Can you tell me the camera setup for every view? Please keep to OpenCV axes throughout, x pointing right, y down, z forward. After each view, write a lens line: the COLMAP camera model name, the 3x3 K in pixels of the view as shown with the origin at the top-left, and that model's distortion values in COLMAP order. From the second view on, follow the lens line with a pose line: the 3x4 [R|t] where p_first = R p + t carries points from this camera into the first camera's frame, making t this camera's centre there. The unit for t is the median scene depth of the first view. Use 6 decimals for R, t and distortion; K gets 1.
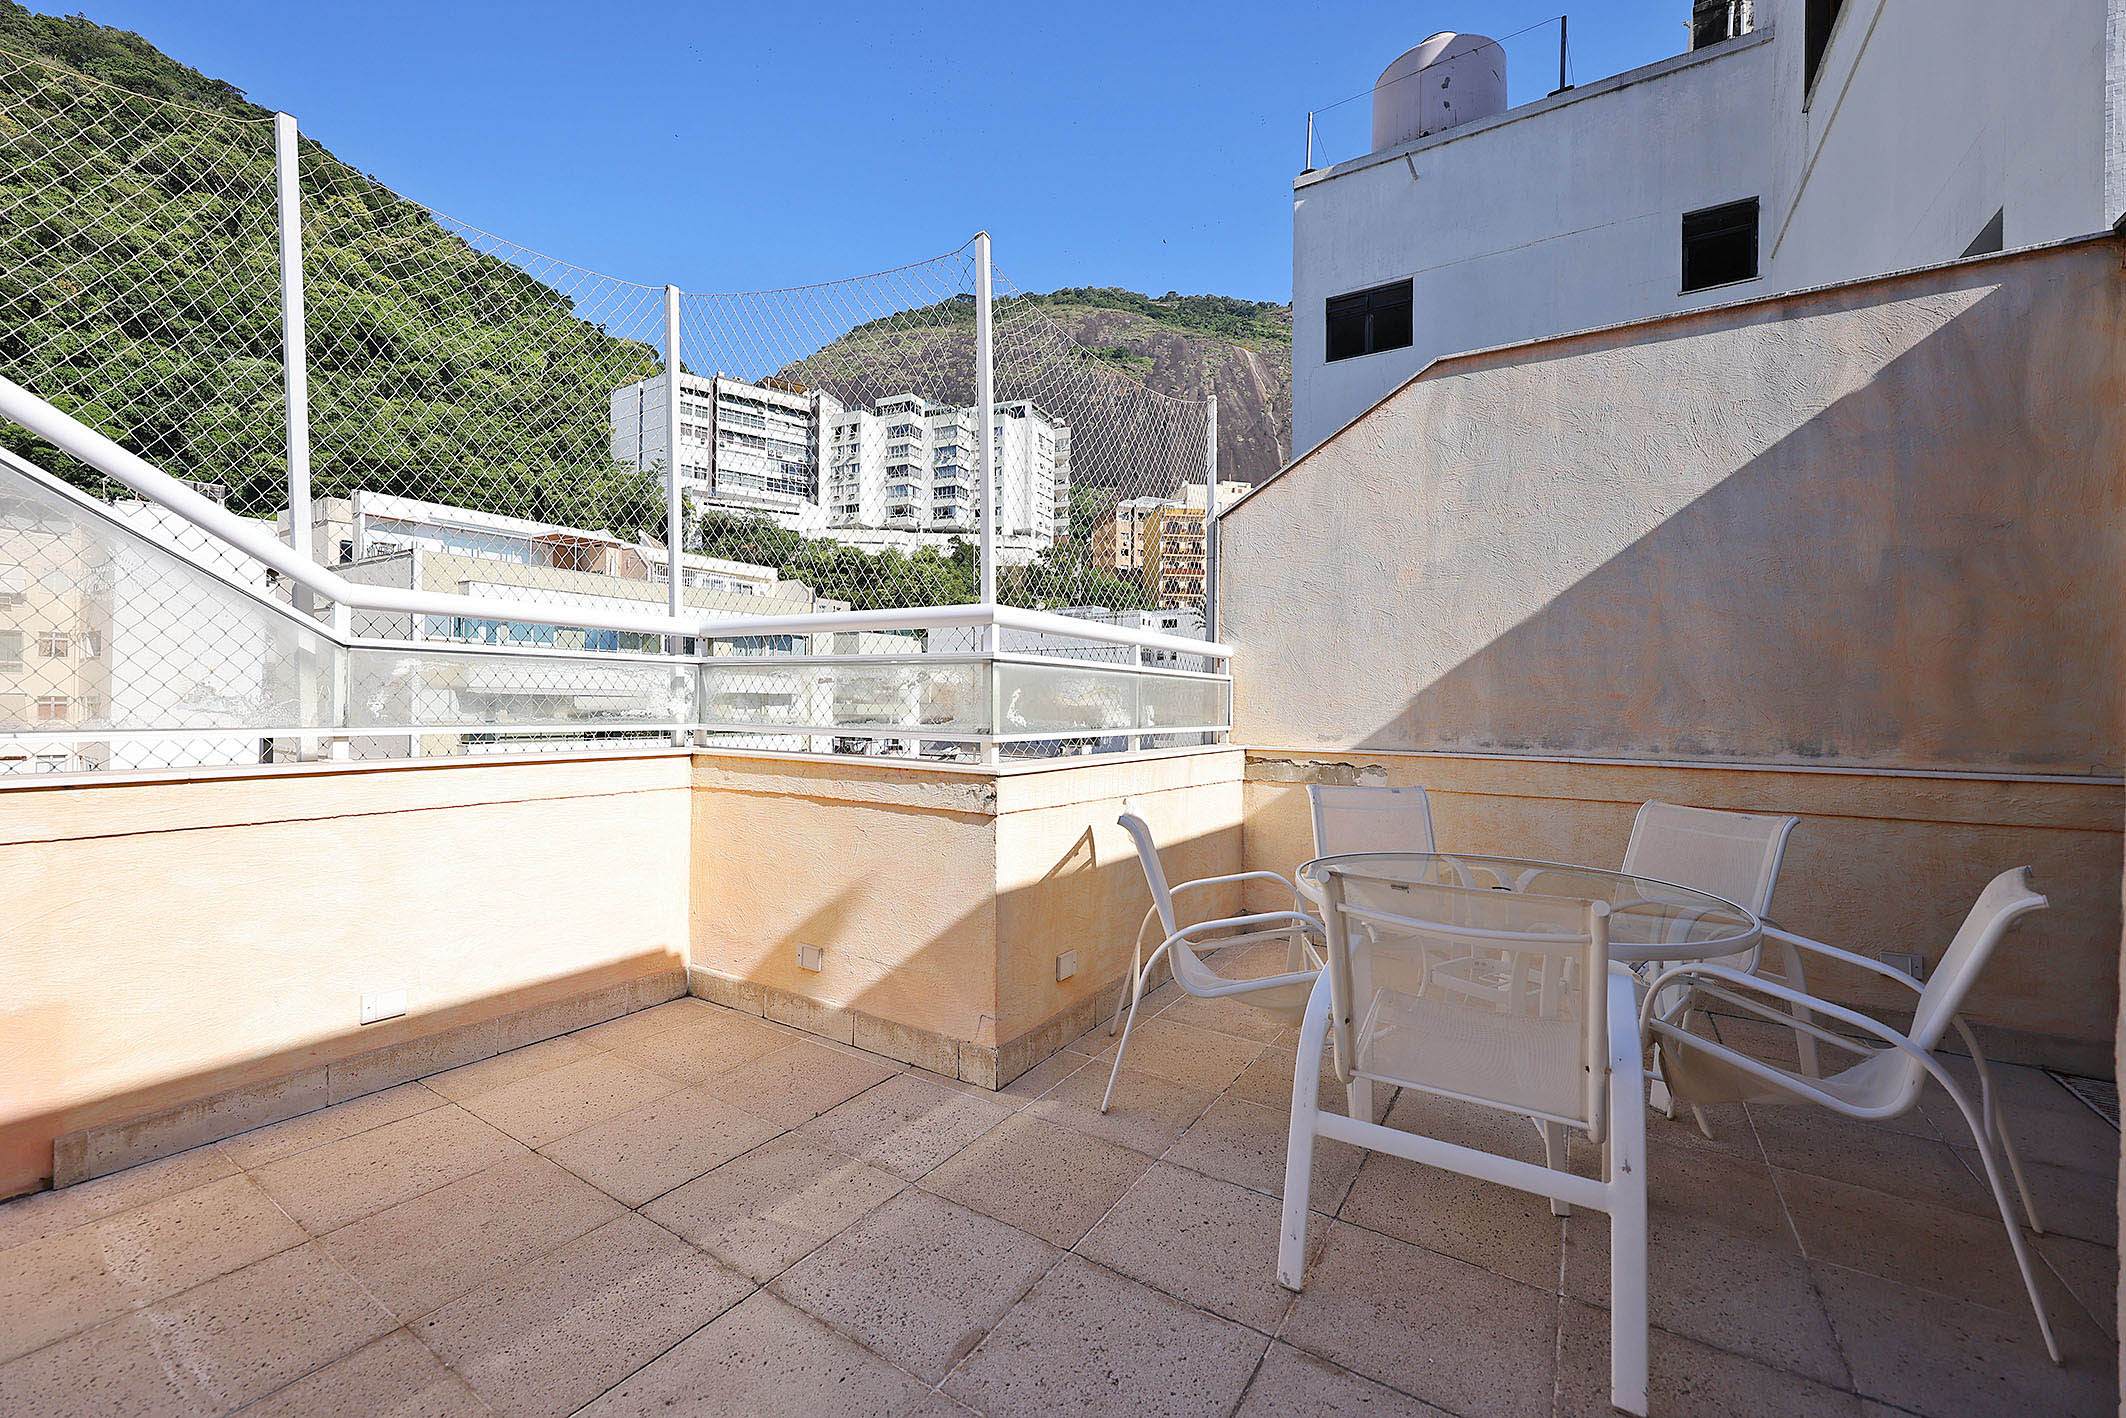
lens RADIAL K [[859.3, 0, 1048.6], [0, 859.3, 704.2], [0, 0, 1]] dist [-0.002286, 0.000157]
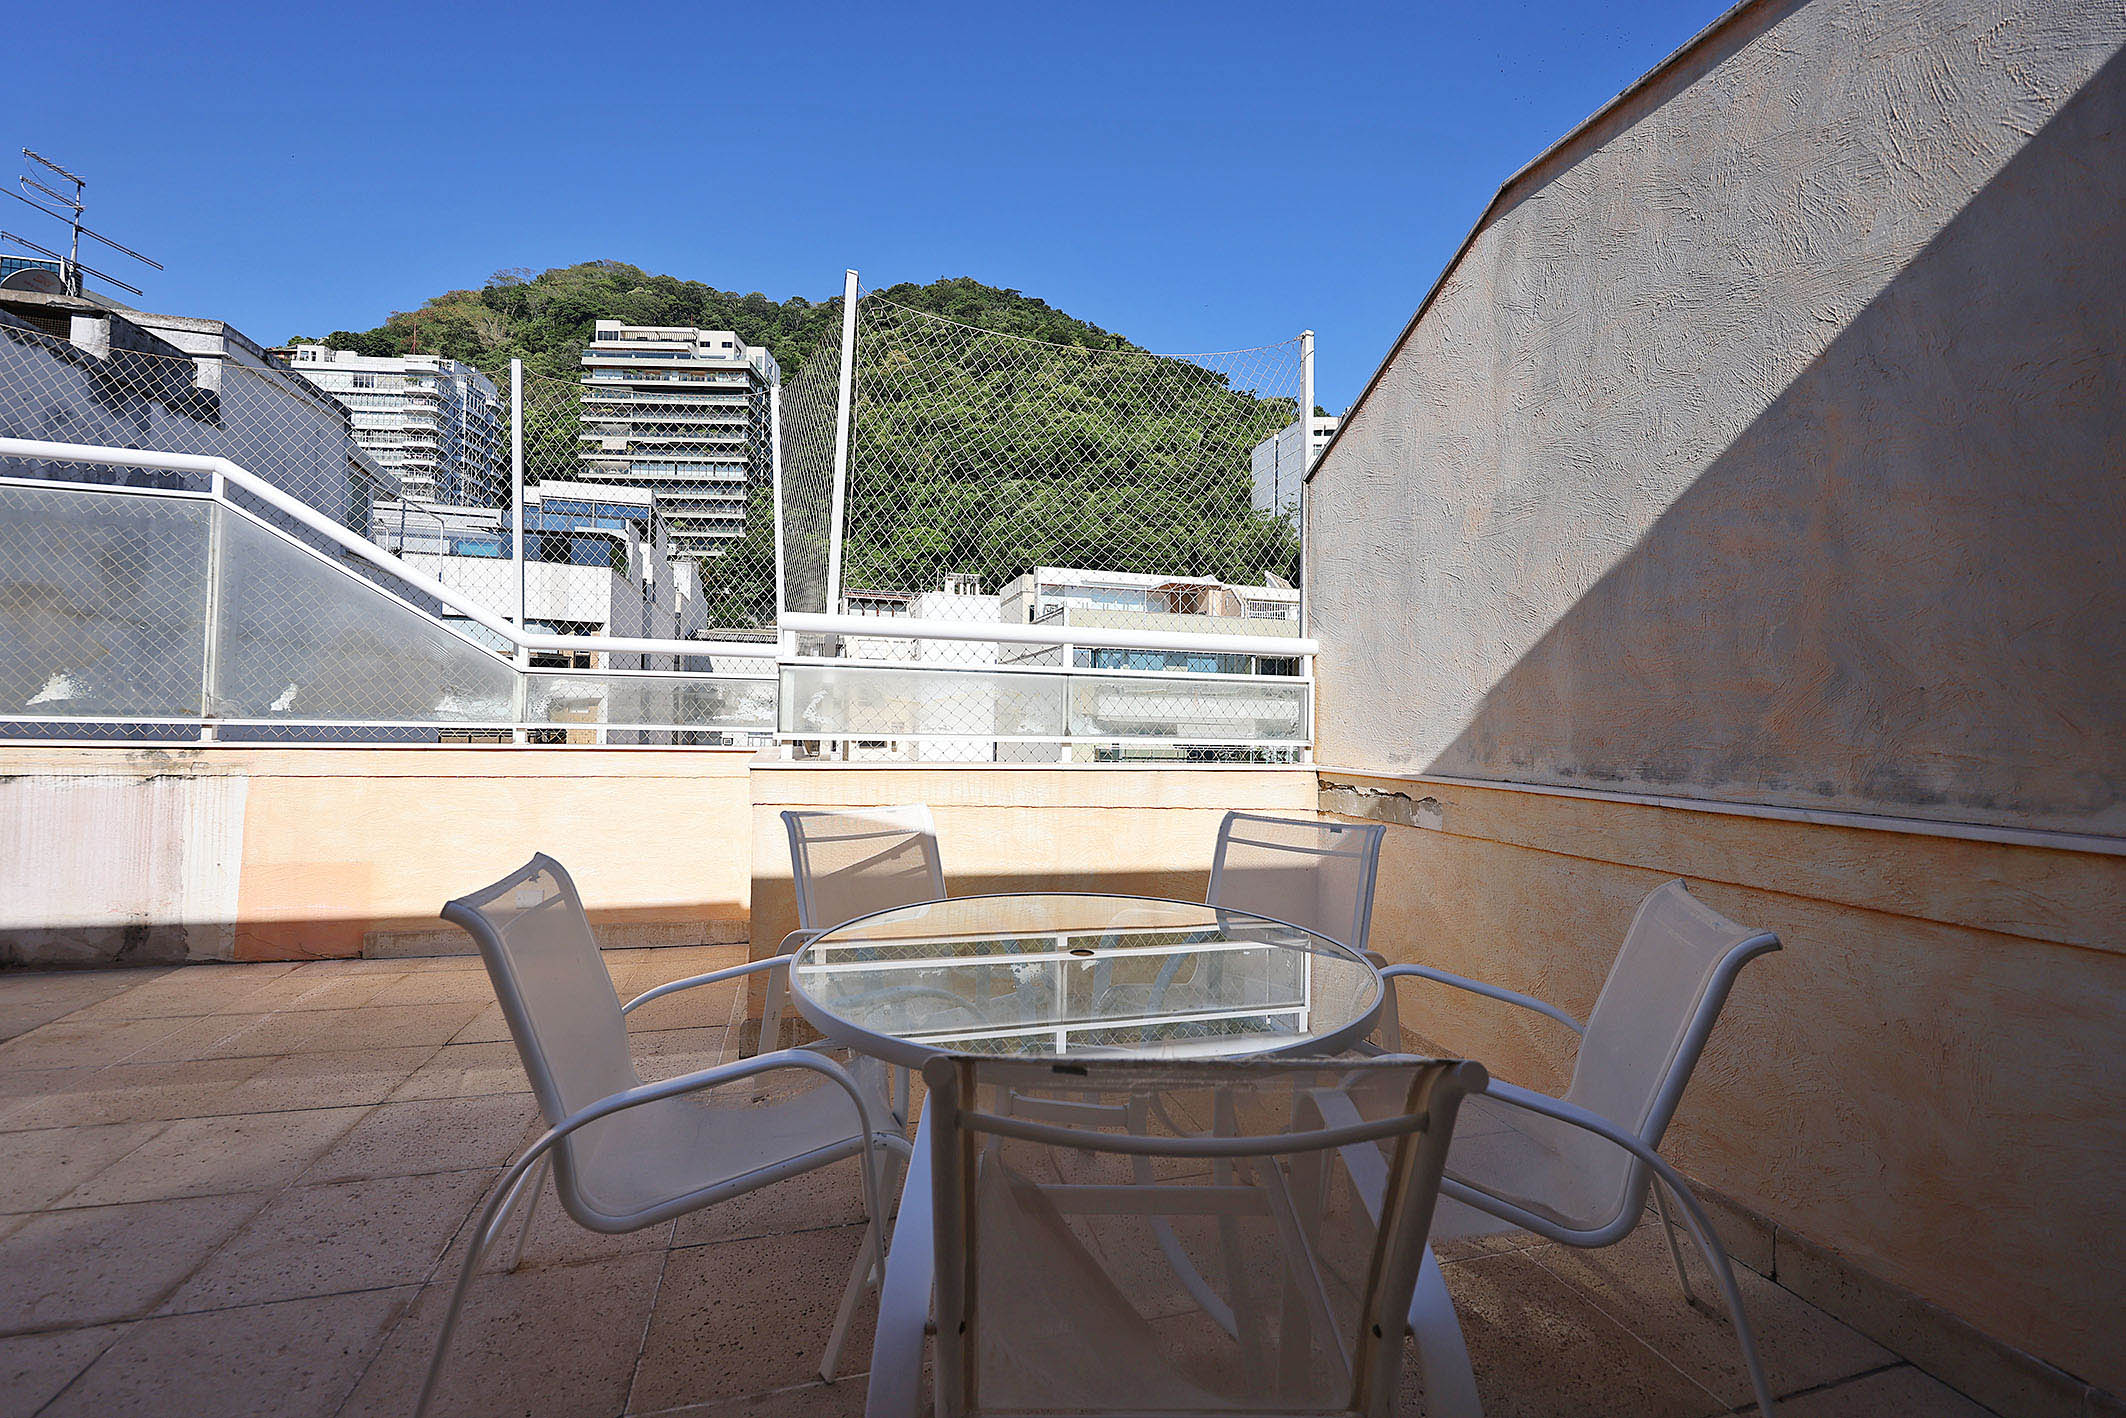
lens RADIAL K [[859.3, 0, 1054.2], [0, 859.3, 708.1], [0, 0, 1]] dist [-0.002286, 0.000157]
pose [[0.745231, -0.010581, -0.666723, 0.625177], [-0.009732, 0.999595, -0.026741, 0.020403], [0.666736, 0.026417, 0.744826, 0.286338]]
